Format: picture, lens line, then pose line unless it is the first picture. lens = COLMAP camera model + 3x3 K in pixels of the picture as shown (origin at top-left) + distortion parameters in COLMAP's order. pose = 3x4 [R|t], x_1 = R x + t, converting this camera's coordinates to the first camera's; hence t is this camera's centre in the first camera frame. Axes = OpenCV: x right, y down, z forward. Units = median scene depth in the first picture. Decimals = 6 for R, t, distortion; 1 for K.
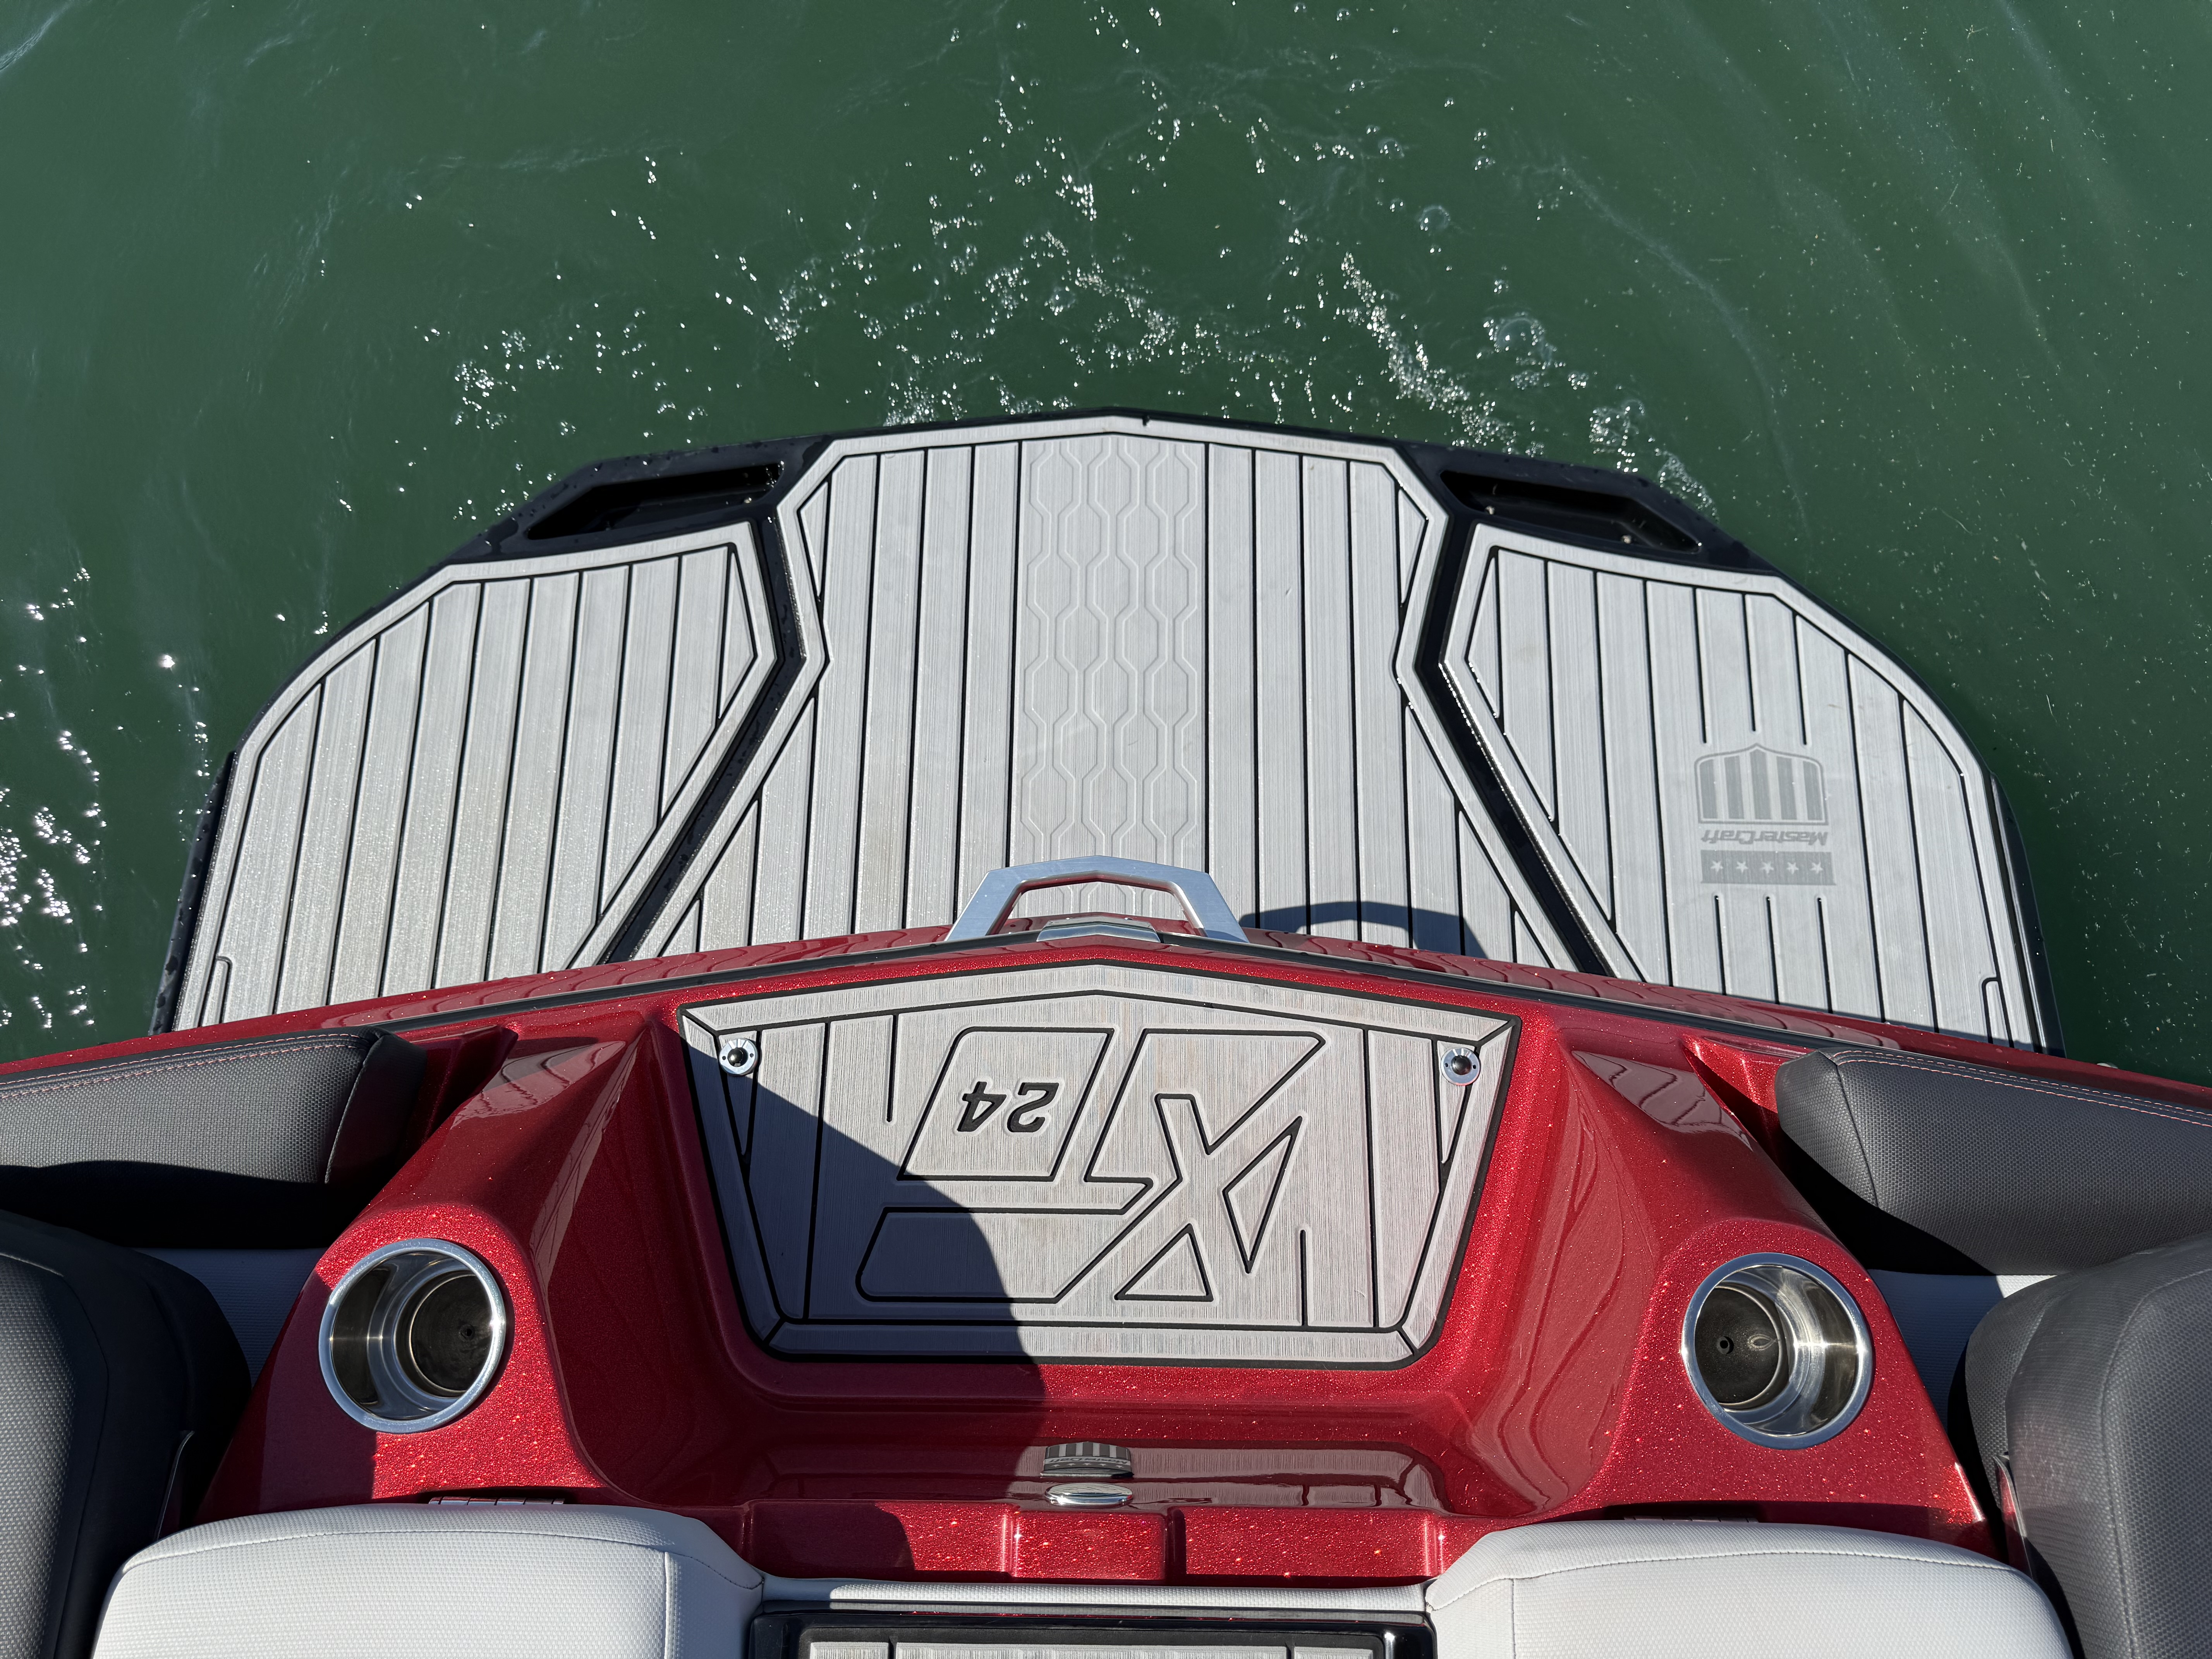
lens RADIAL K [[1581.5, 0, 1106.0], [0, 1581.5, 829.5], [0, 0, 1]] dist [0.032960, -0.050204]
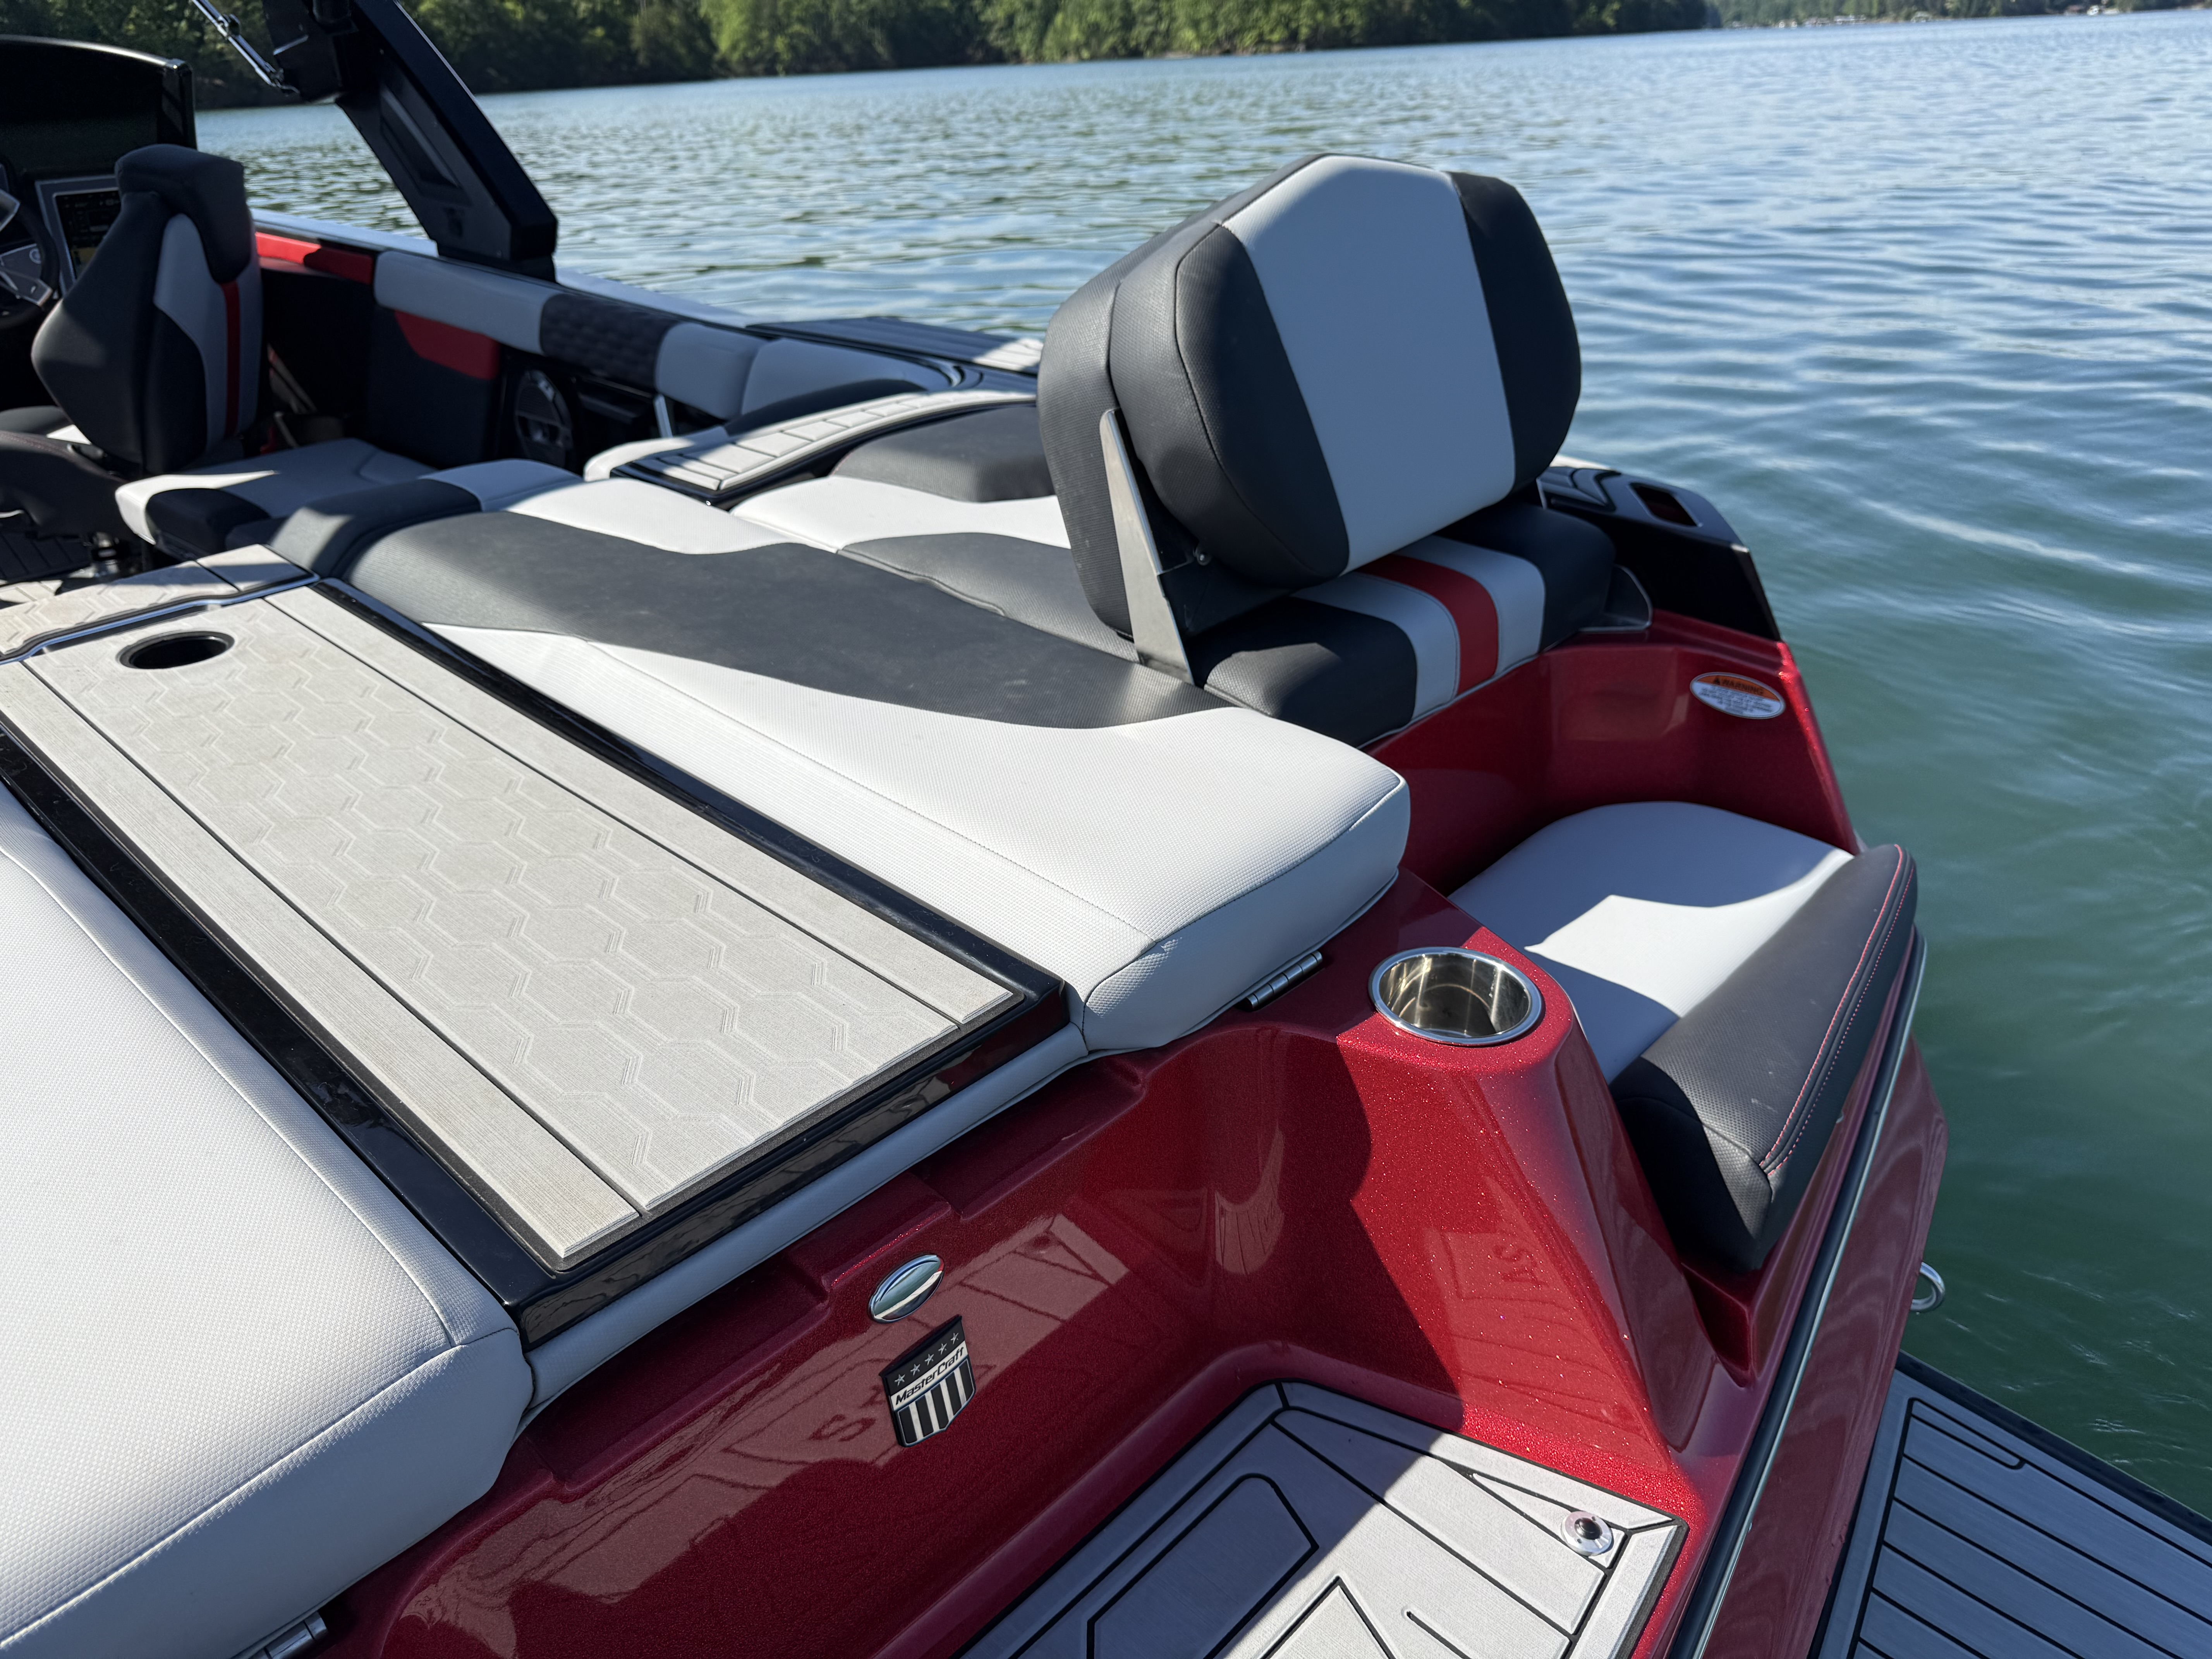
lens RADIAL K [[1567.7, 0, 1106.2], [0, 1567.7, 841.4], [0, 0, 1]] dist [0.092729, -0.141930]
pose [[-0.686252, 0.374486, -0.623554, 0.218553], [-0.693148, -0.076858, 0.716686, -0.170970], [0.220463, 0.924042, 0.312318, 0.283475]]
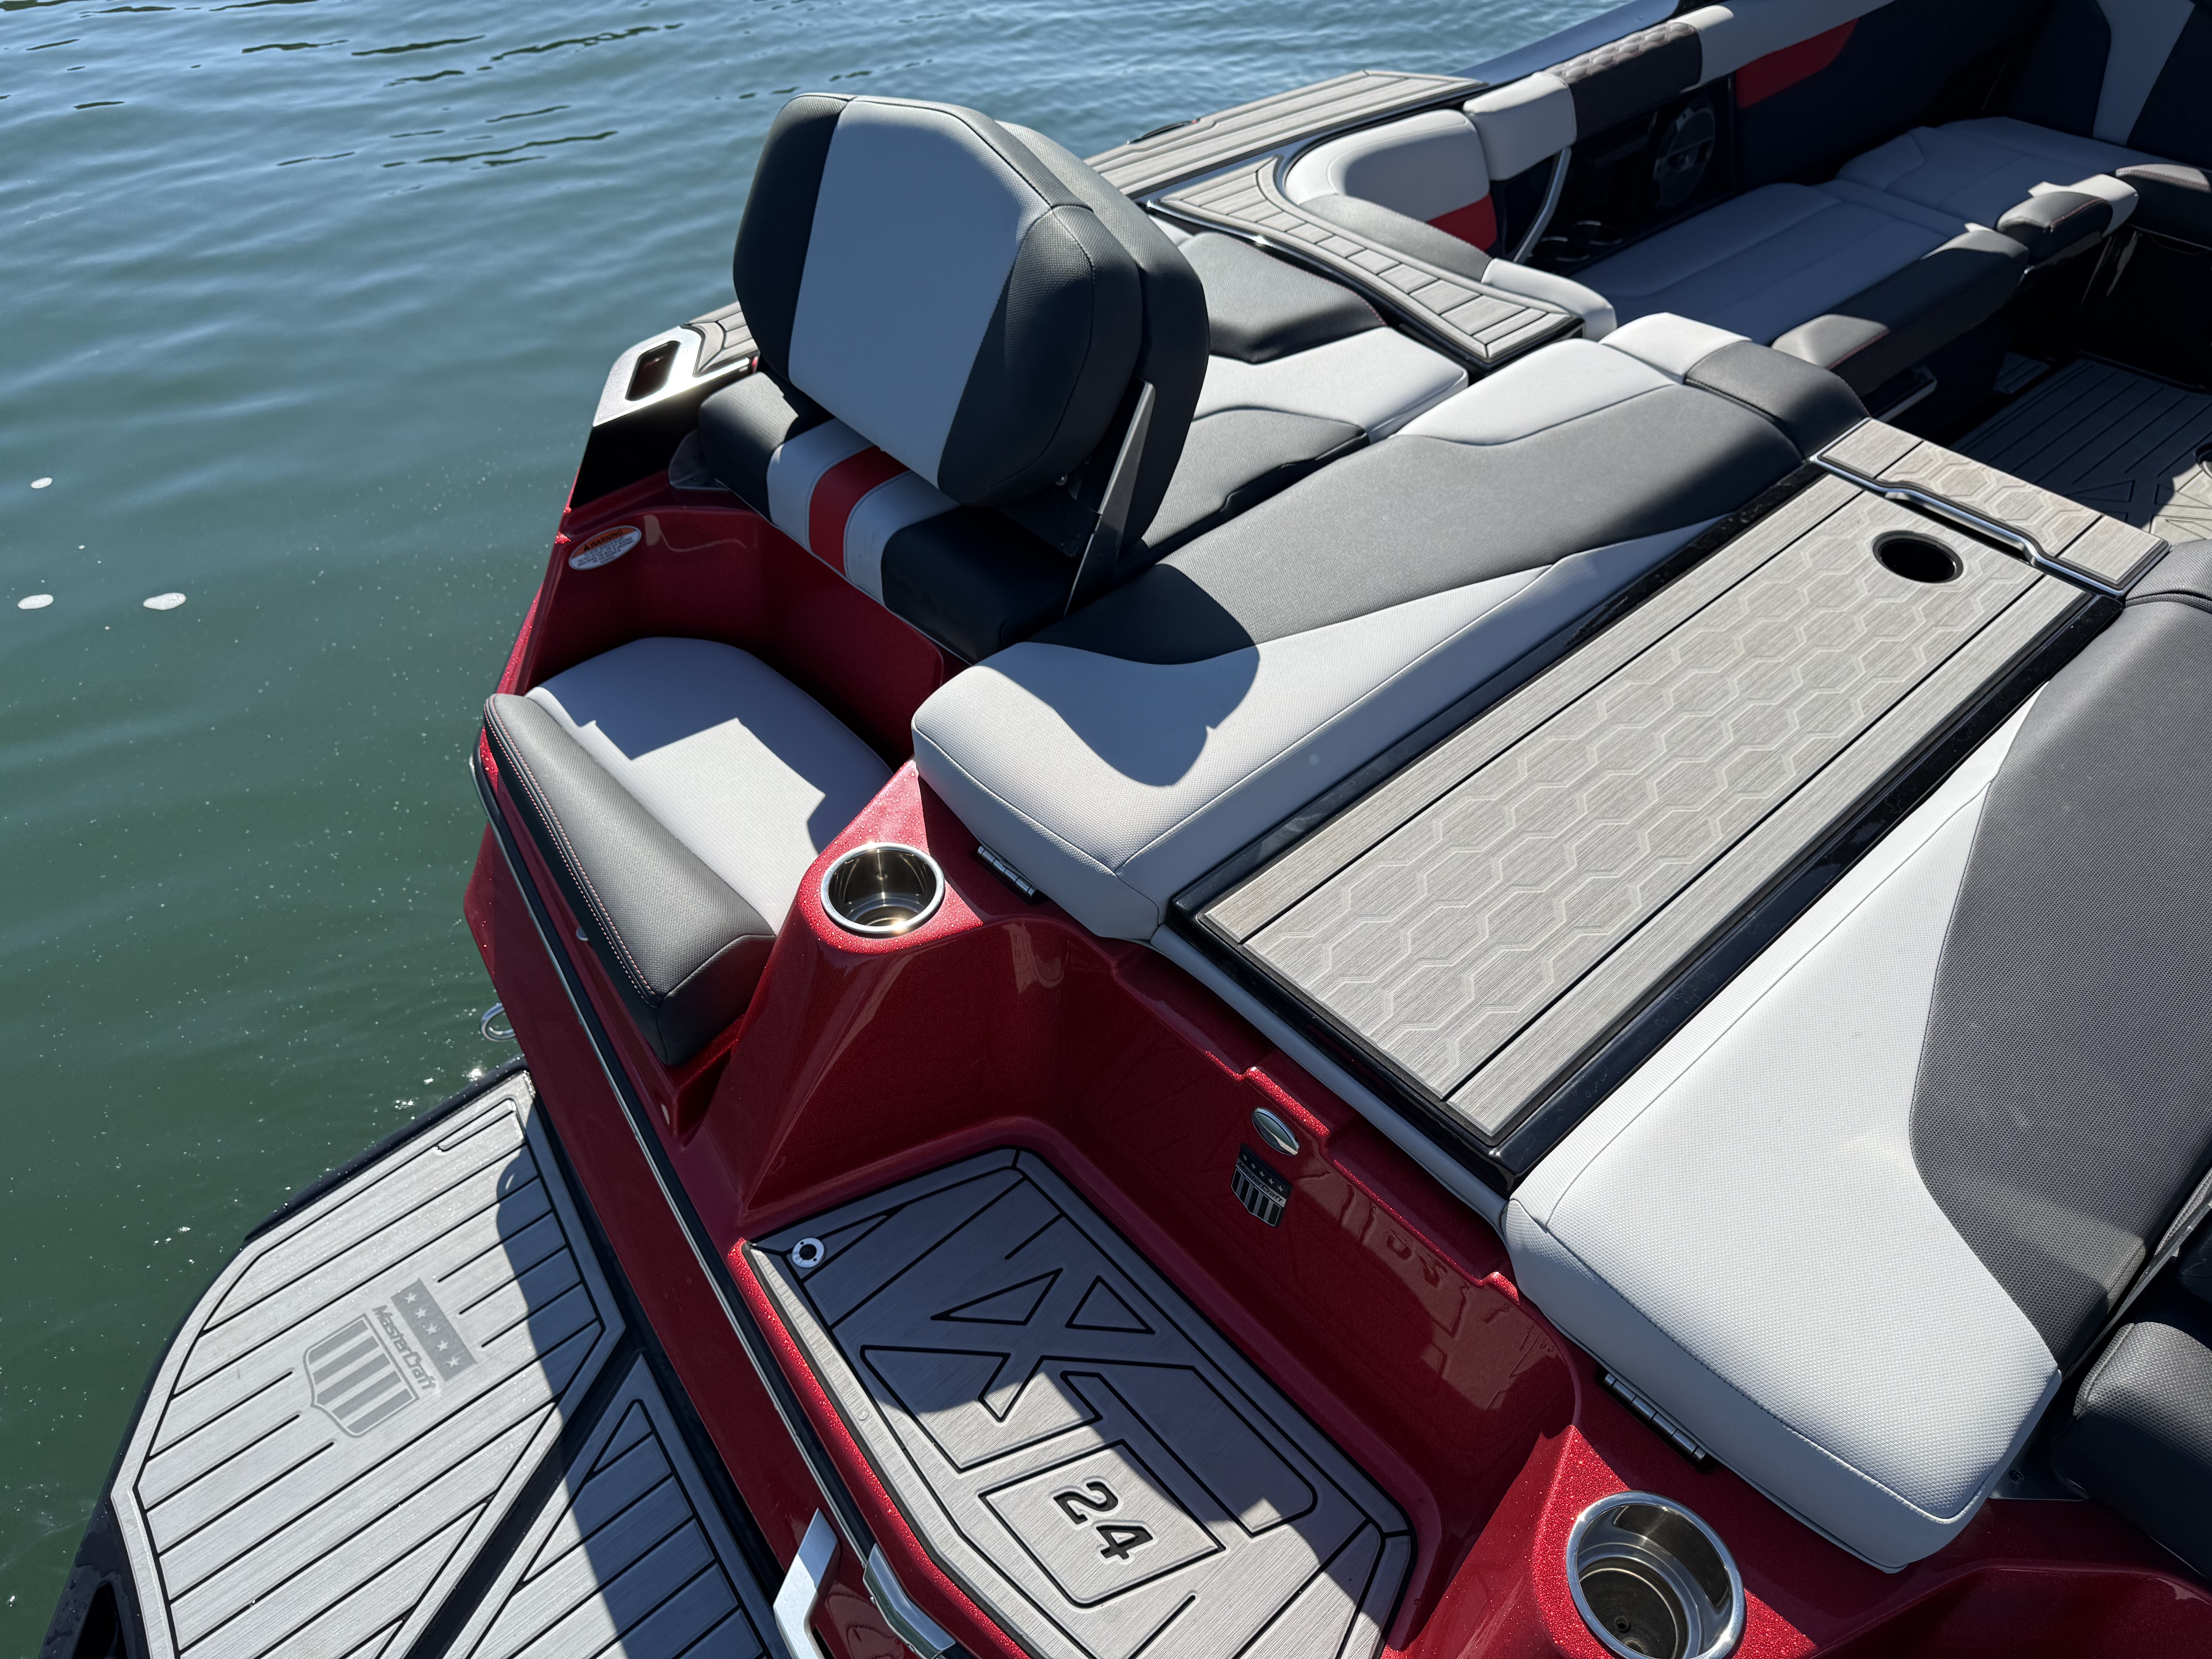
lens RADIAL K [[1581.5, 0, 1106.0], [0, 1581.5, 829.5], [0, 0, 1]] dist [0.032960, -0.050204]
pose [[-0.691340, -0.518789, 0.502898, -0.259709], [0.687401, -0.257874, 0.678956, -0.303834], [-0.222551, 0.815082, 0.534895, 0.054899]]
